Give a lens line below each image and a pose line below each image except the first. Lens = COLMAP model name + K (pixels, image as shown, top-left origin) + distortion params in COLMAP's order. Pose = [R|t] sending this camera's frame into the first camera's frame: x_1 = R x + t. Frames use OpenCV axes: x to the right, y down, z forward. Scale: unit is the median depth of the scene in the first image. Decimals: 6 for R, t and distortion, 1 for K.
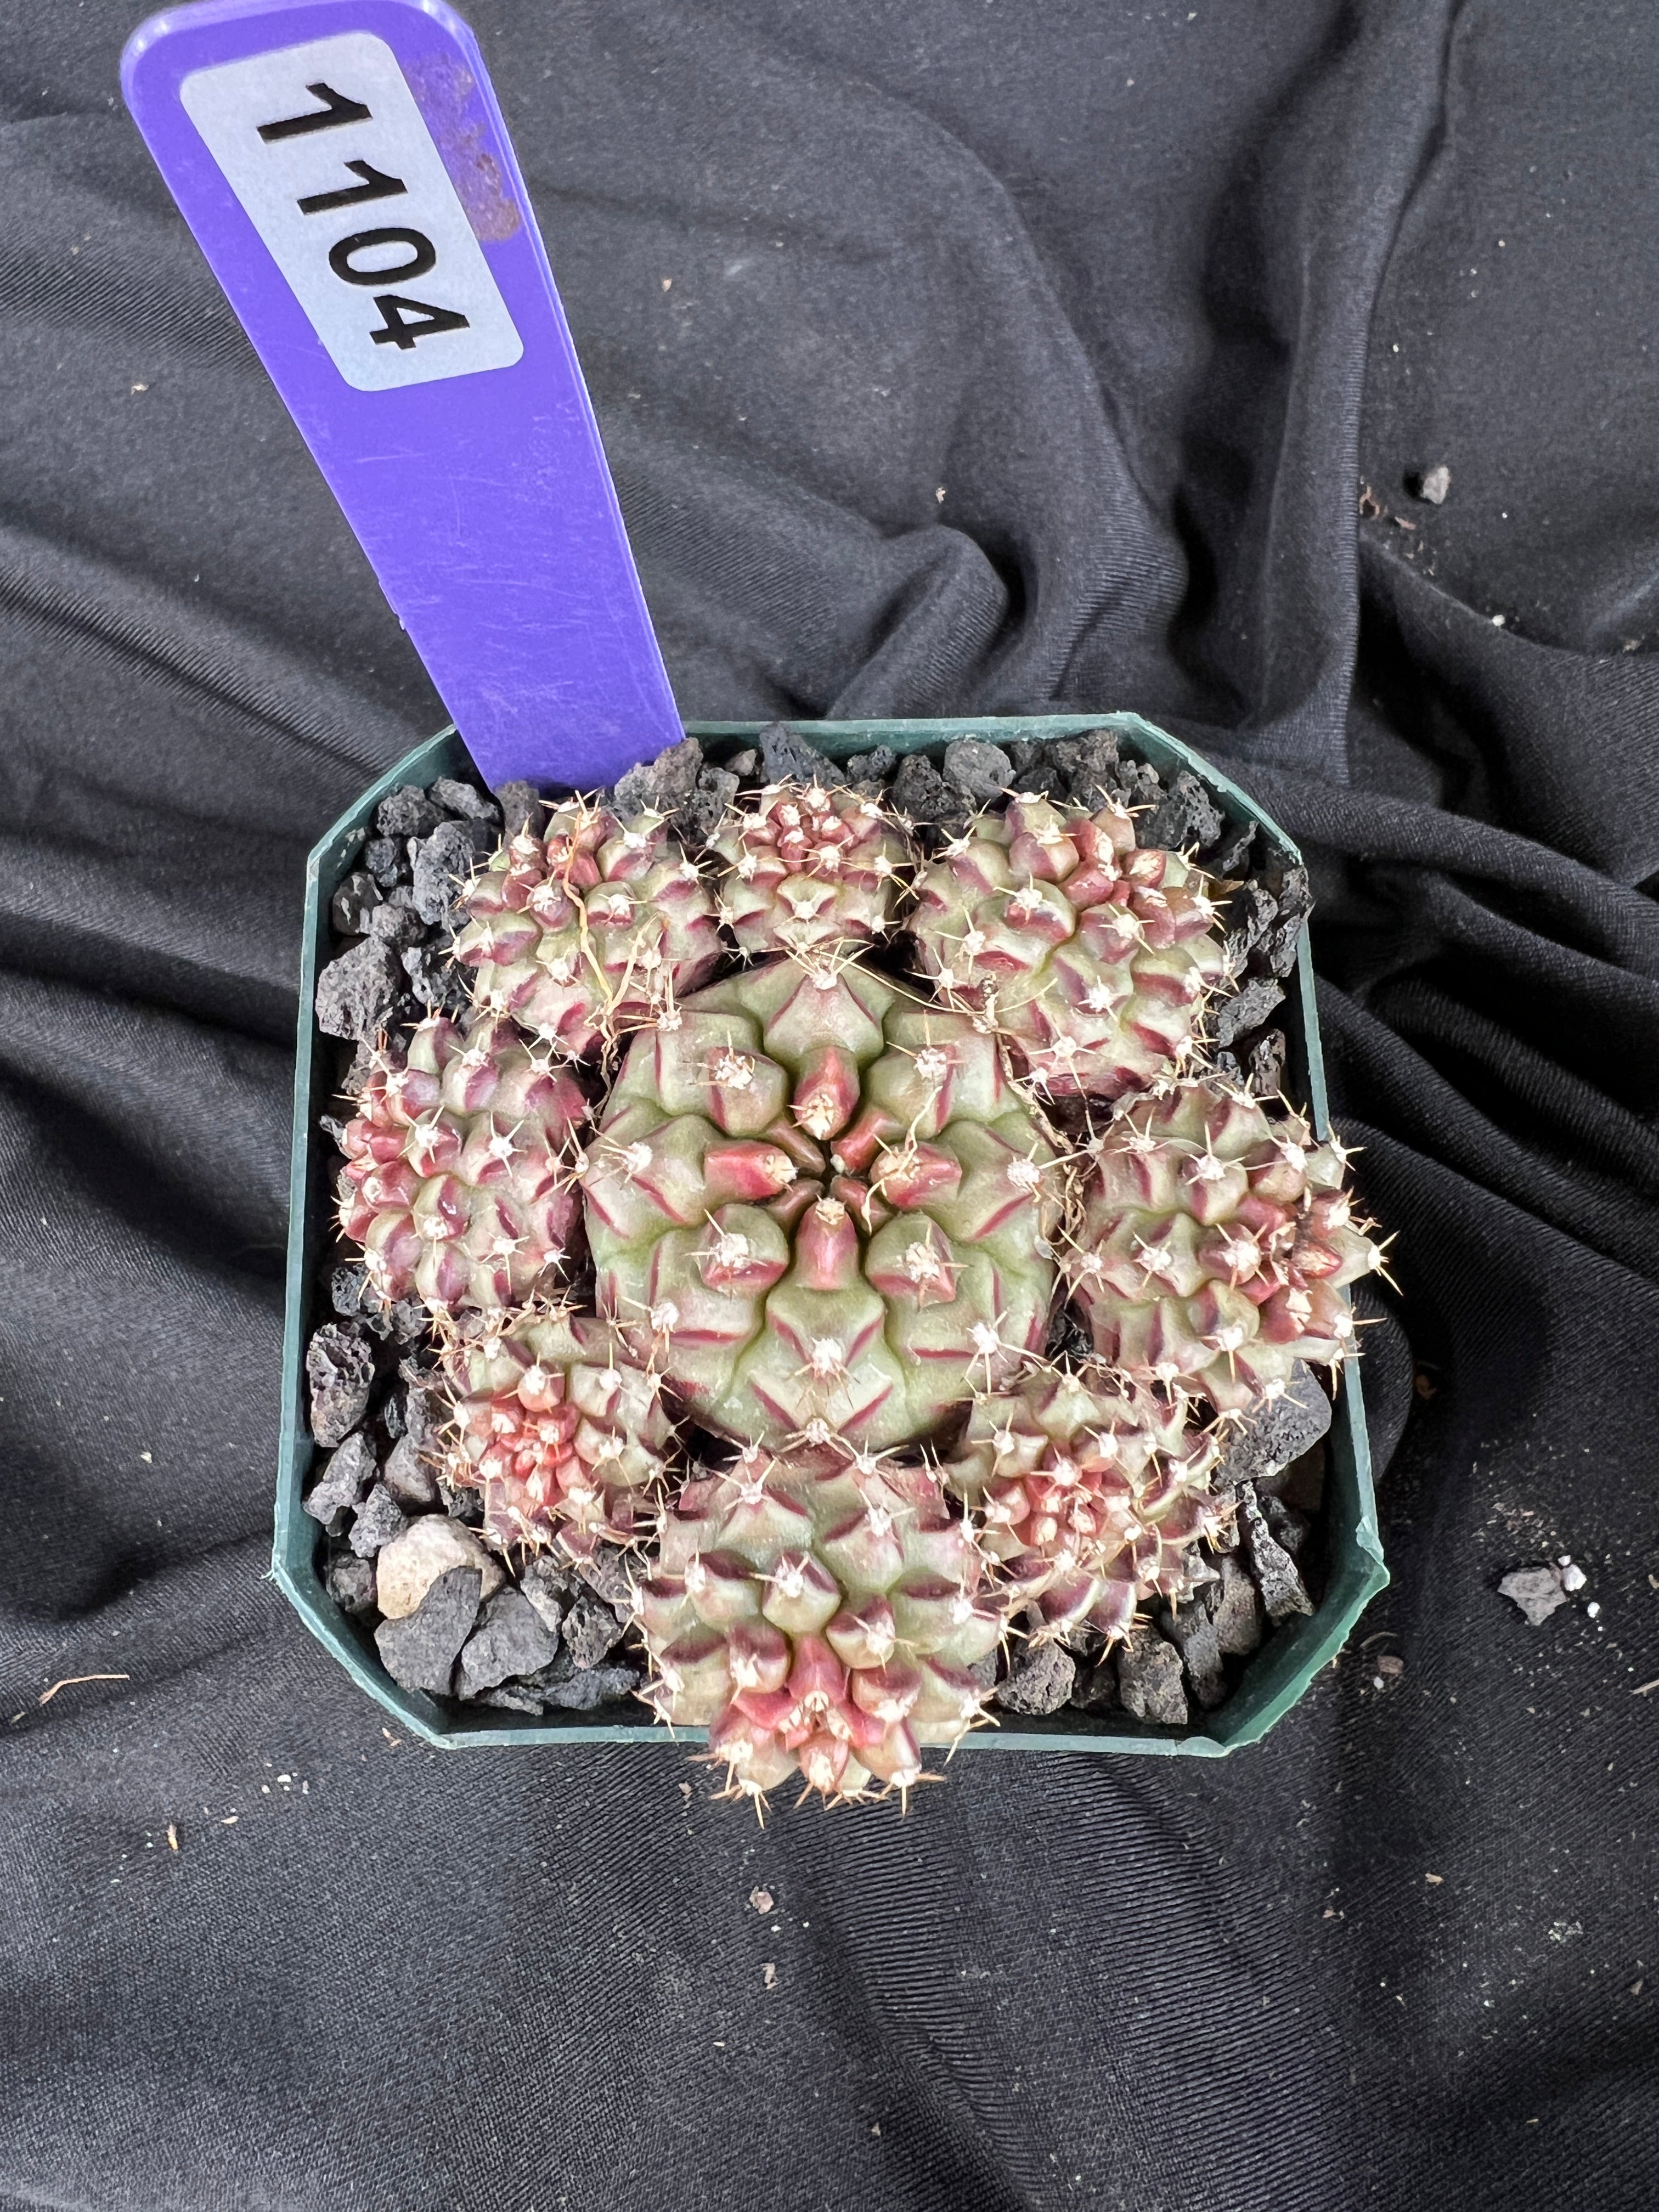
lens RADIAL K [[1408.6, 0, 769.5], [0, 1408.6, 1100.7], [0, 0, 1]] dist [-0.002888, -0.002633]
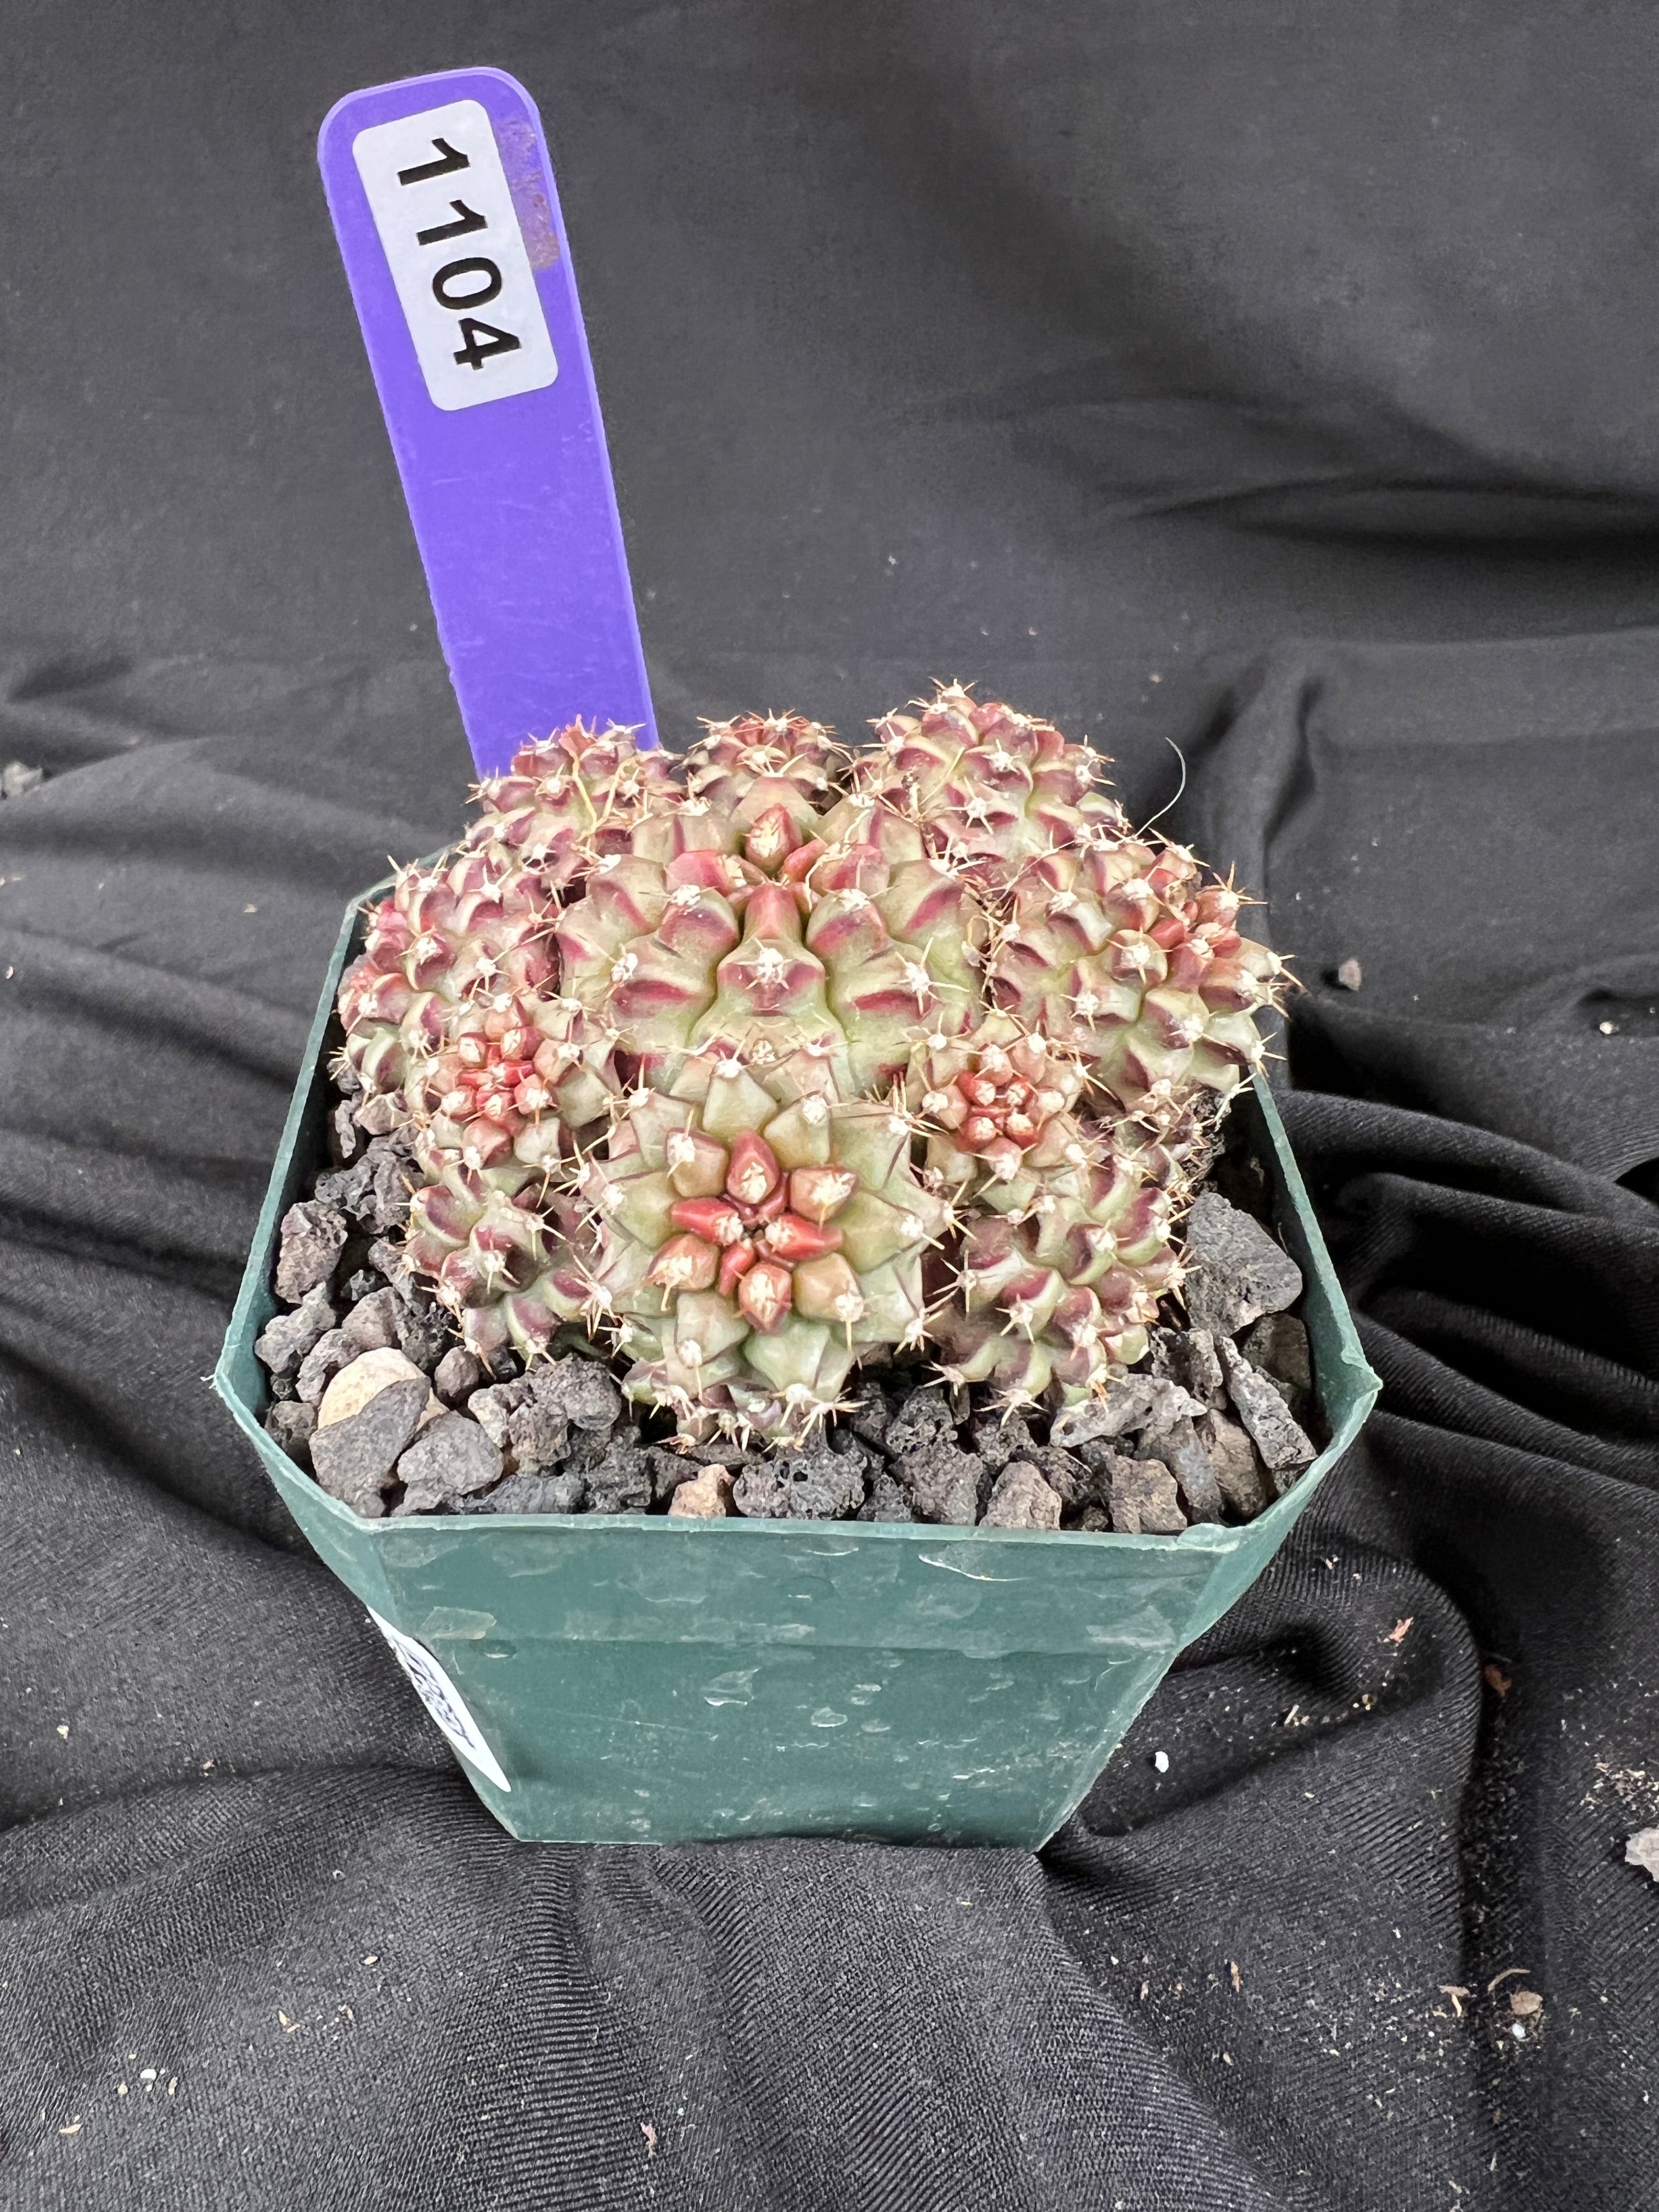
lens RADIAL K [[1408.6, 0, 769.5], [0, 1408.6, 1100.7], [0, 0, 1]] dist [-0.002888, -0.002633]
pose [[0.999818, -0.009622, -0.016499, 0.046275], [0.000652, 0.880511, -0.474025, 0.630319], [0.019088, 0.473928, 0.880357, 0.066715]]
